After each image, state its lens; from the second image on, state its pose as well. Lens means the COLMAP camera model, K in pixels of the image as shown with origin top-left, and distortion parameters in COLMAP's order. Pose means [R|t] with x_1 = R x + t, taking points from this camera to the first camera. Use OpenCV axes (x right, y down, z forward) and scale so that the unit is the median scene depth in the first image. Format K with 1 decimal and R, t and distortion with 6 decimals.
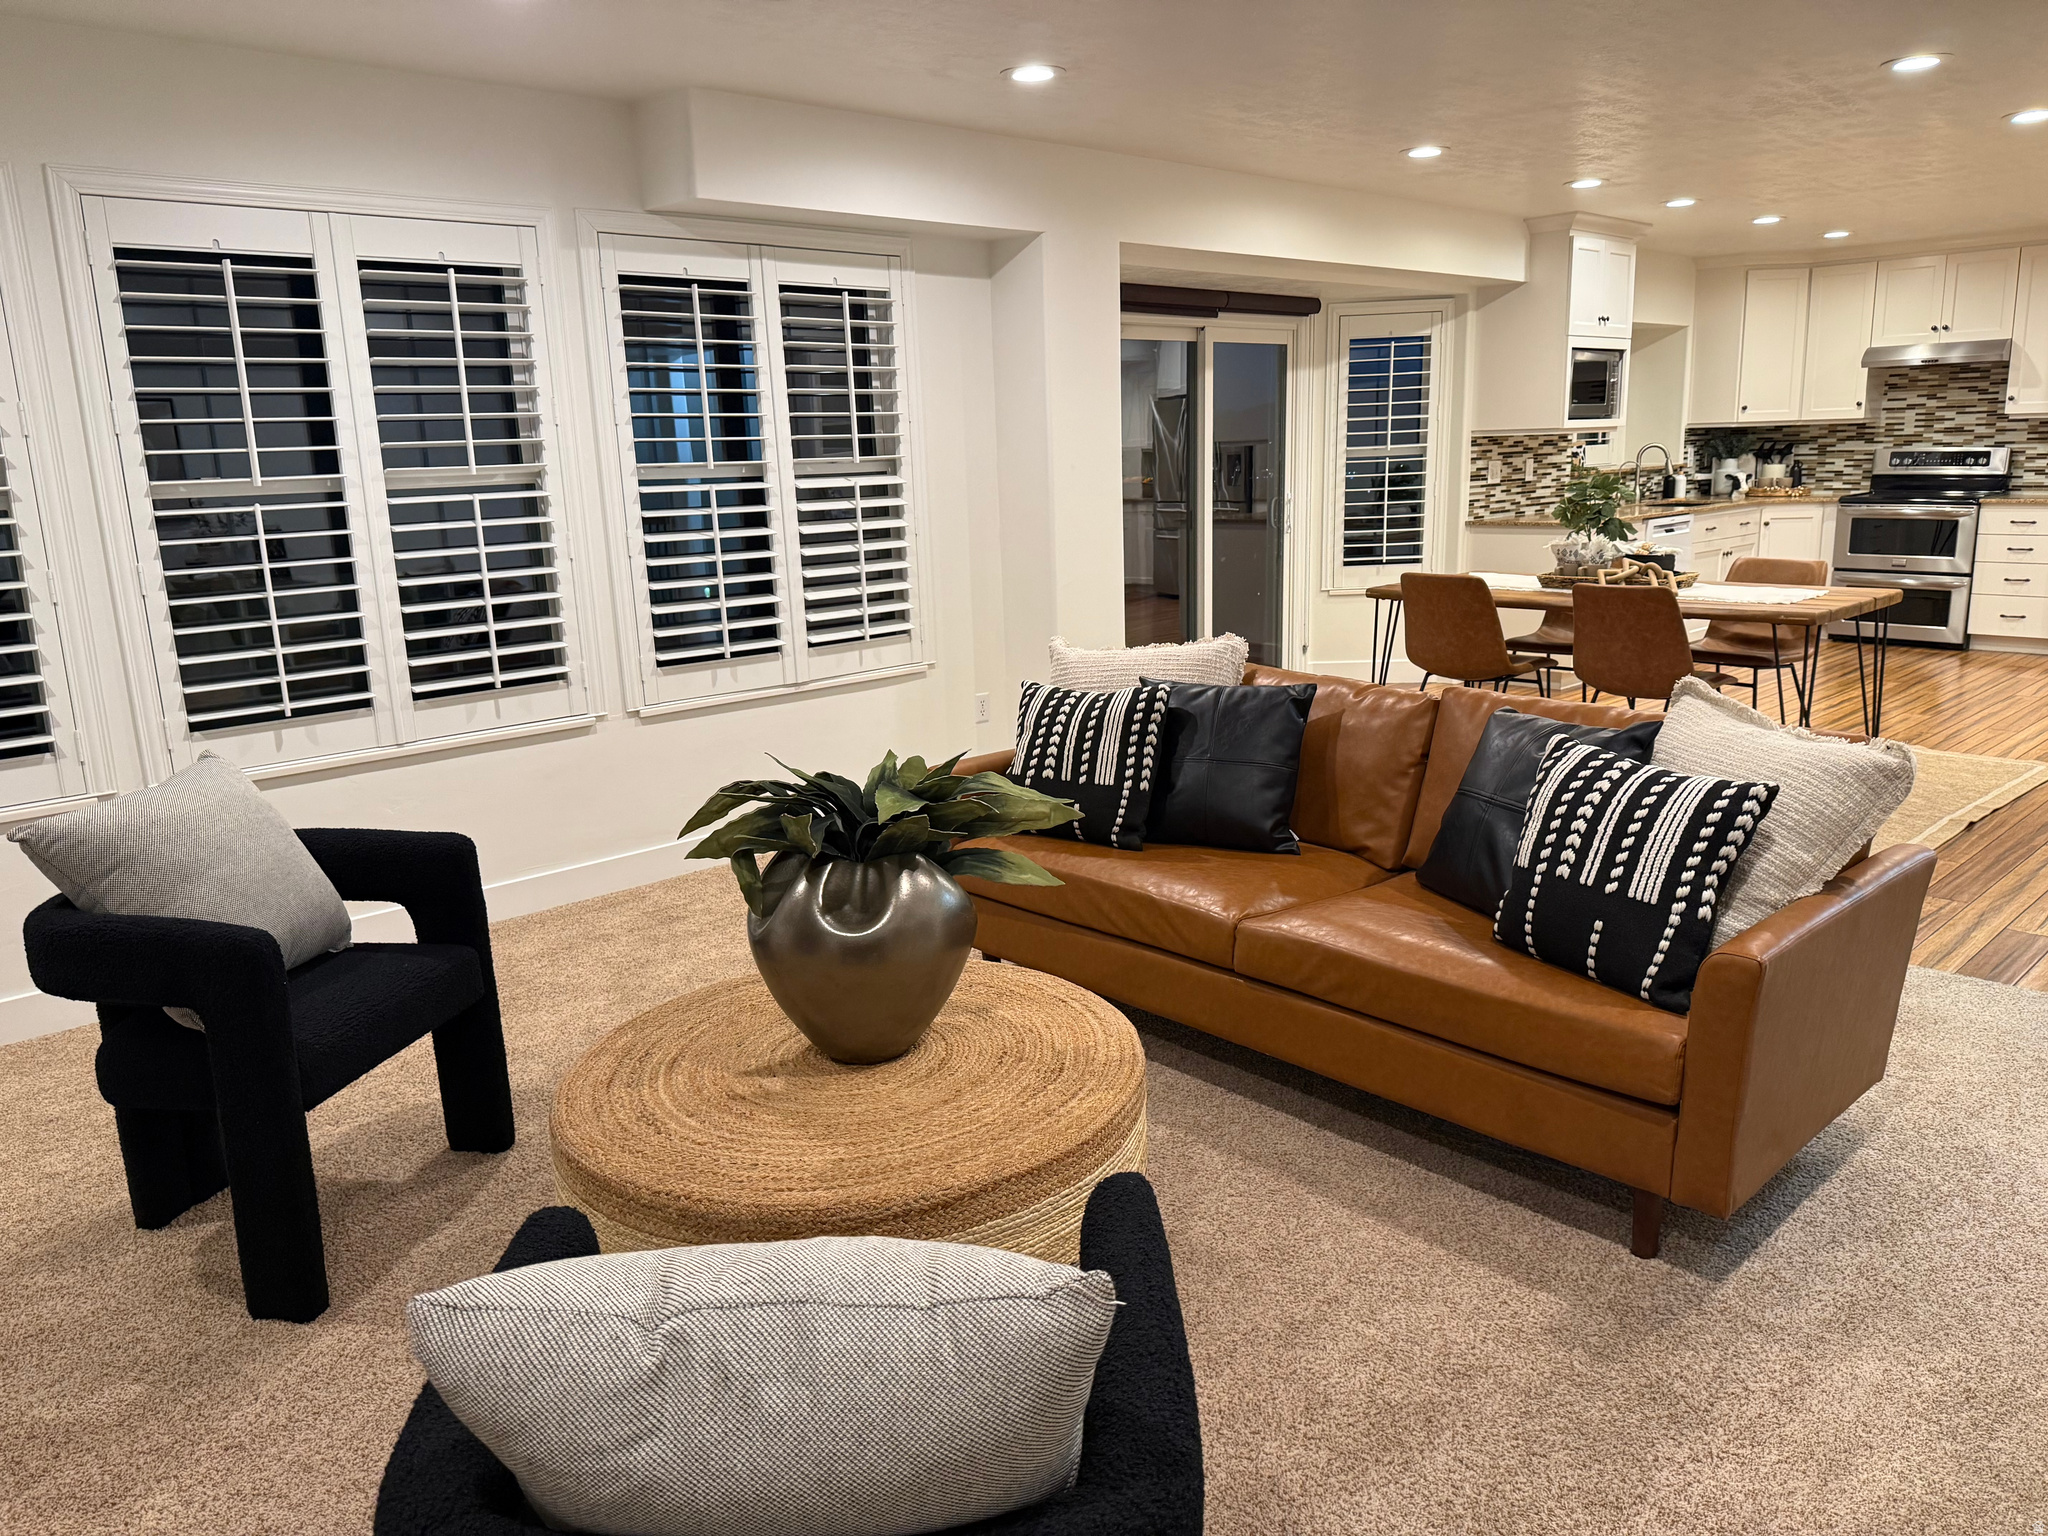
lens RADIAL K [[1422.0, 0, 999.8], [0, 1422.0, 771.3], [0, 0, 1]] dist [-0.000974, -0.025465]
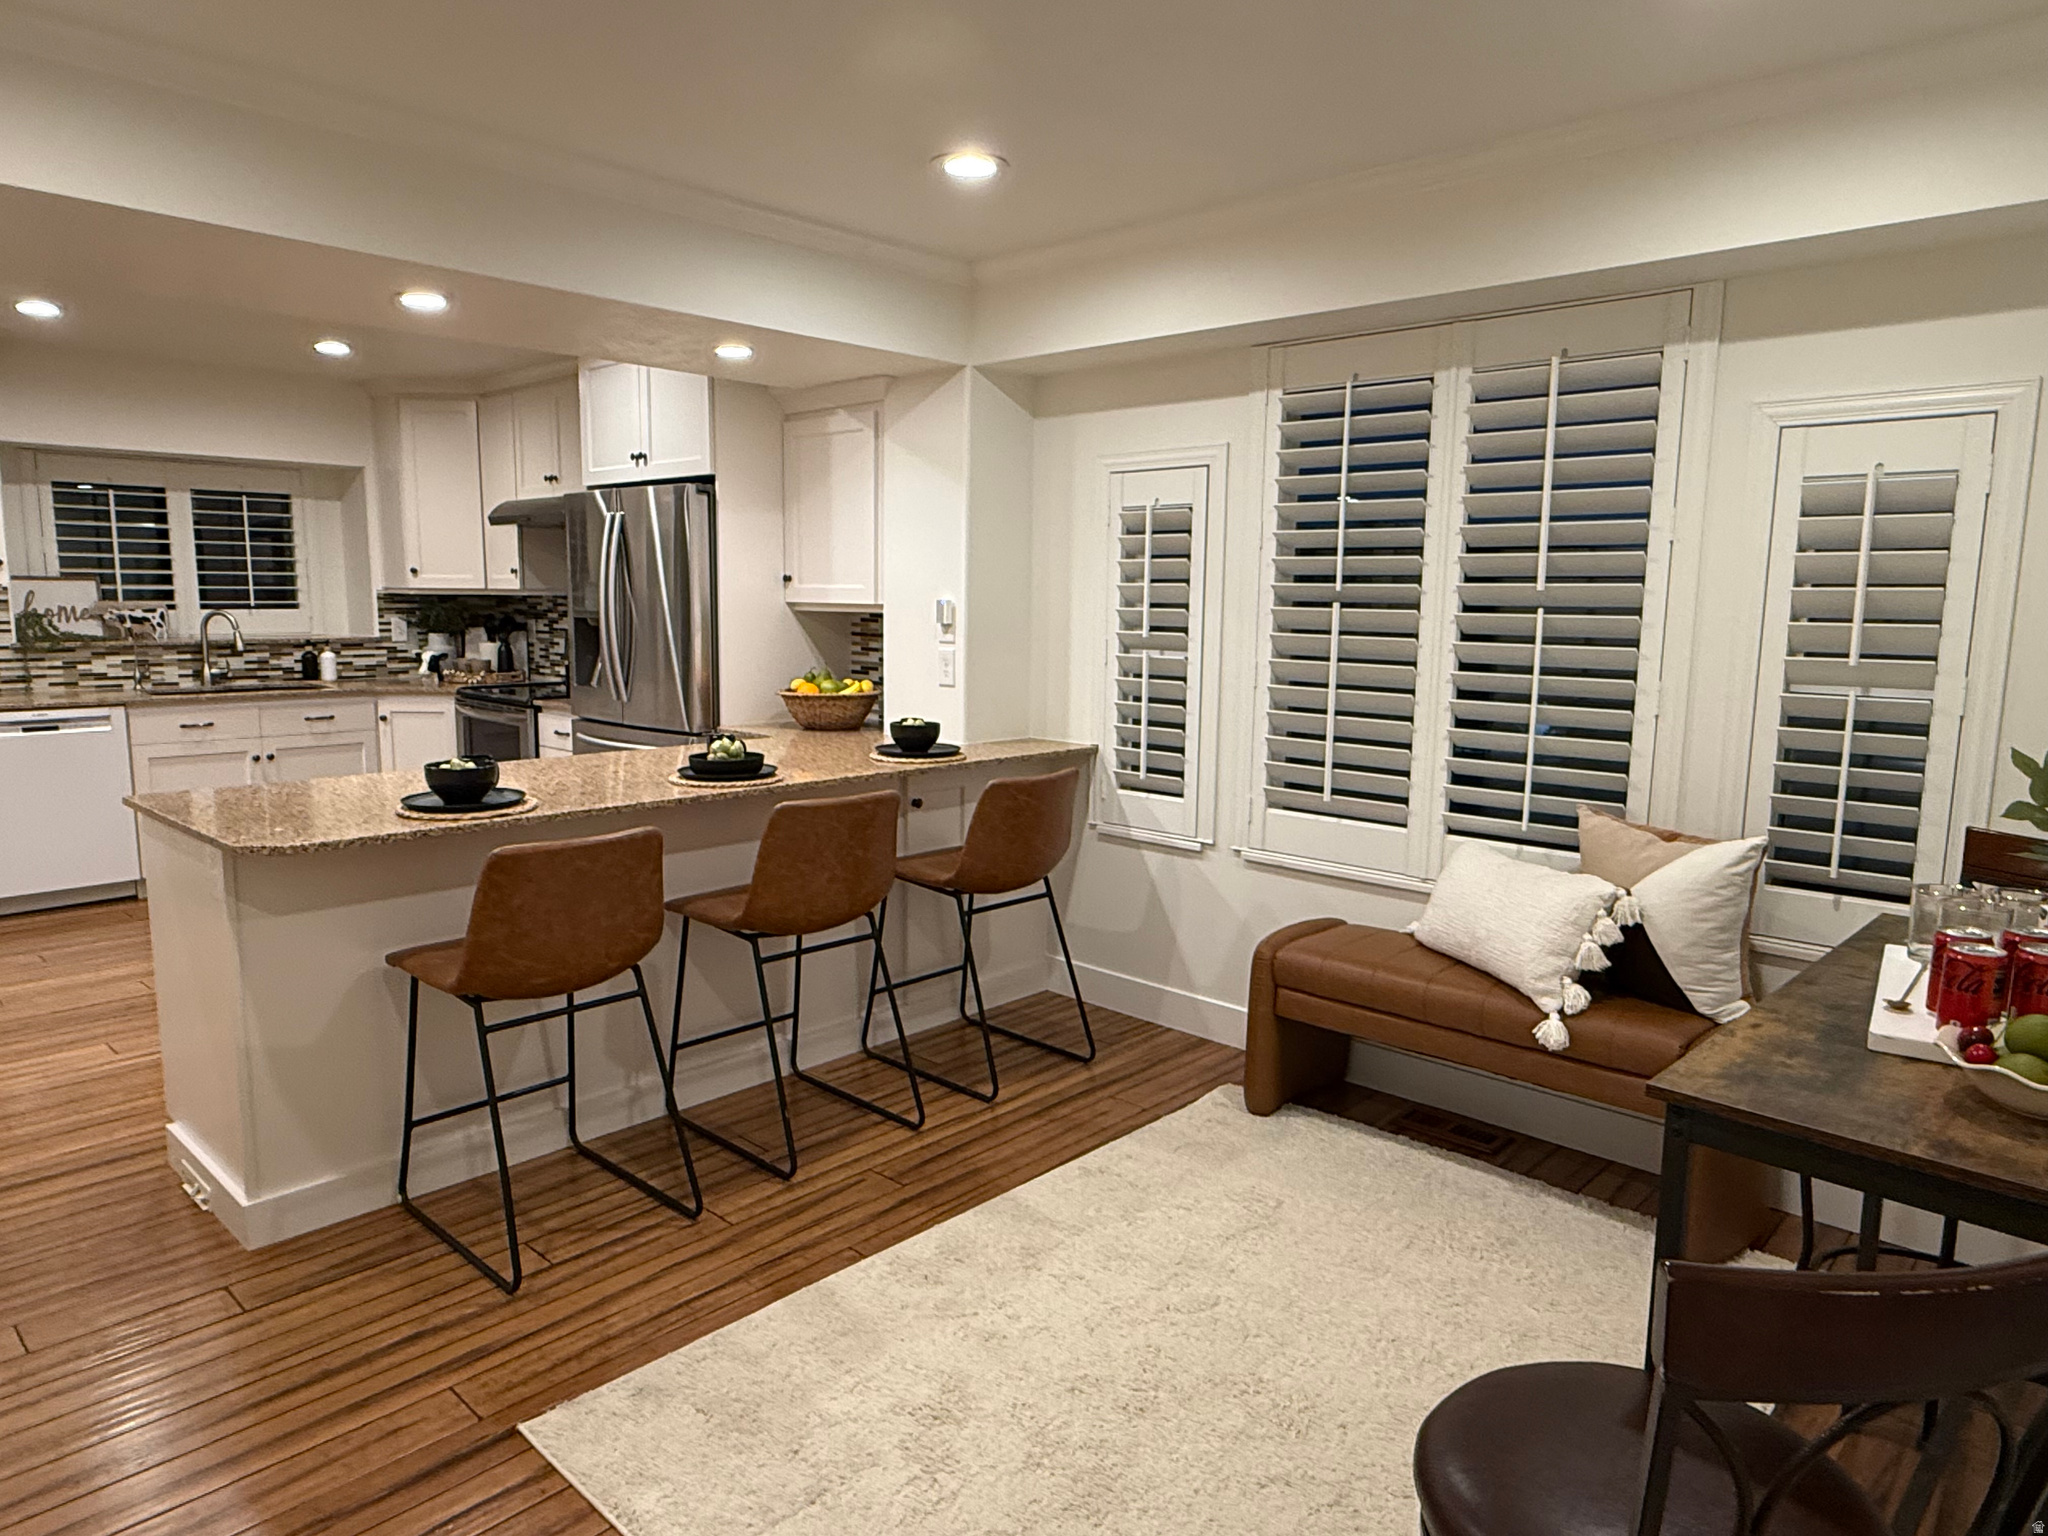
lens RADIAL K [[1297.5, 0, 1024.0], [0, 1297.5, 768.0], [0, 0, 1]] dist [0.005653, 0.005289]
pose [[0.996277, 0.035827, 0.078415, 0.864352], [-0.028899, 0.995721, -0.087778, -0.098545], [-0.081224, 0.085185, 0.993049, 0.276428]]
